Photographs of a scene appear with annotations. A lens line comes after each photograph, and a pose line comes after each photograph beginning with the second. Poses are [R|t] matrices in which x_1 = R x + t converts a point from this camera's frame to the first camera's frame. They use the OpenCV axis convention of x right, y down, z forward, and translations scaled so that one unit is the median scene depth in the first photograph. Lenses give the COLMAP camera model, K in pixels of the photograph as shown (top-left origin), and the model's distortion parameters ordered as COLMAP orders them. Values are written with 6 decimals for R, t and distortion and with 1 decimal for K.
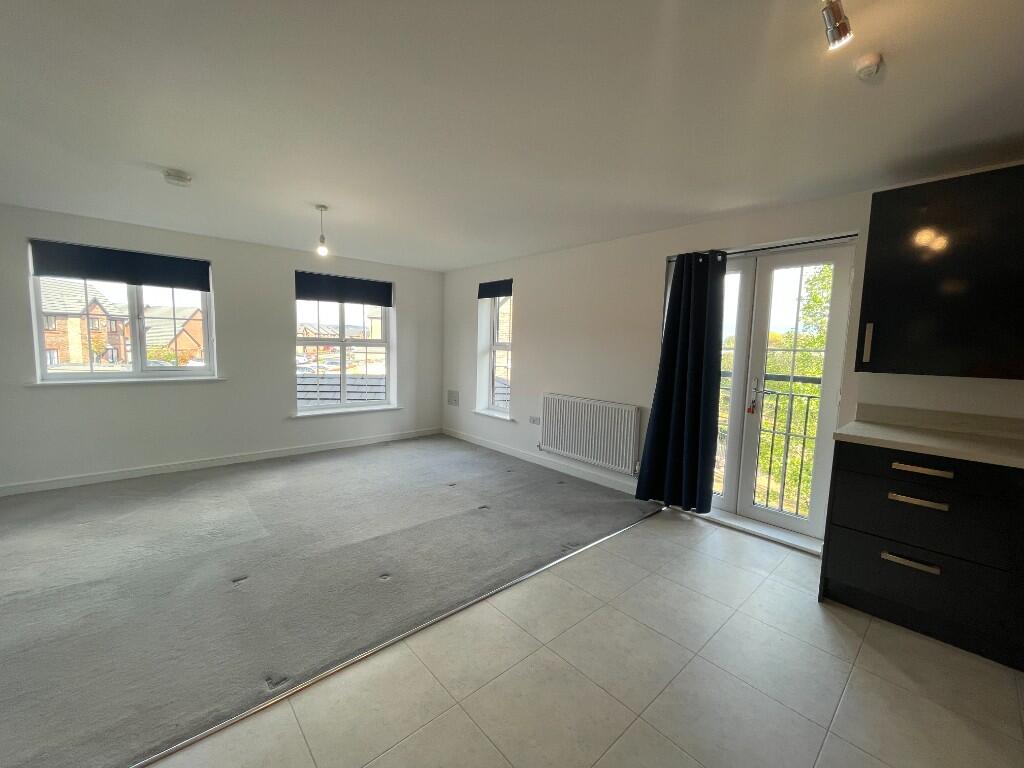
lens RADIAL K [[412.4, 0, 506.9], [0, 412.4, 385.4], [0, 0, 1]] dist [-0.007523, 0.002852]
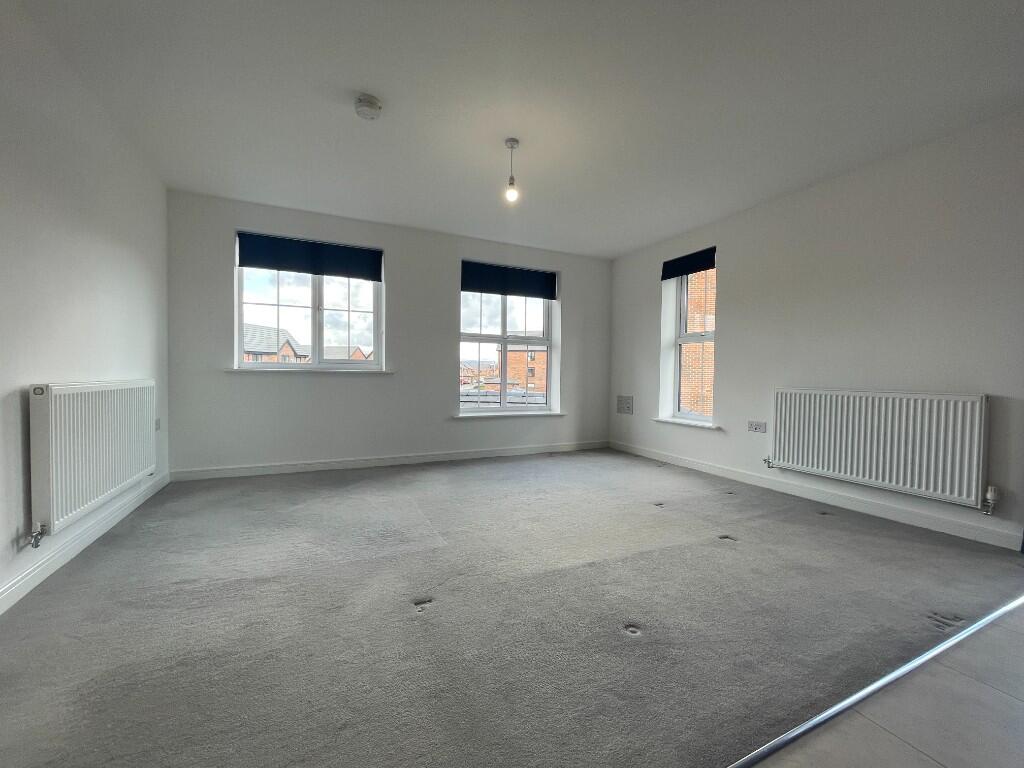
lens RADIAL K [[412.4, 0, 506.9], [0, 412.4, 385.4], [0, 0, 1]] dist [-0.007523, 0.002852]
pose [[0.957681, -0.009223, -0.287685, -0.166426], [-0.014034, 0.996802, -0.078675, 0.084212], [0.287490, 0.079383, 0.954488, 0.182525]]
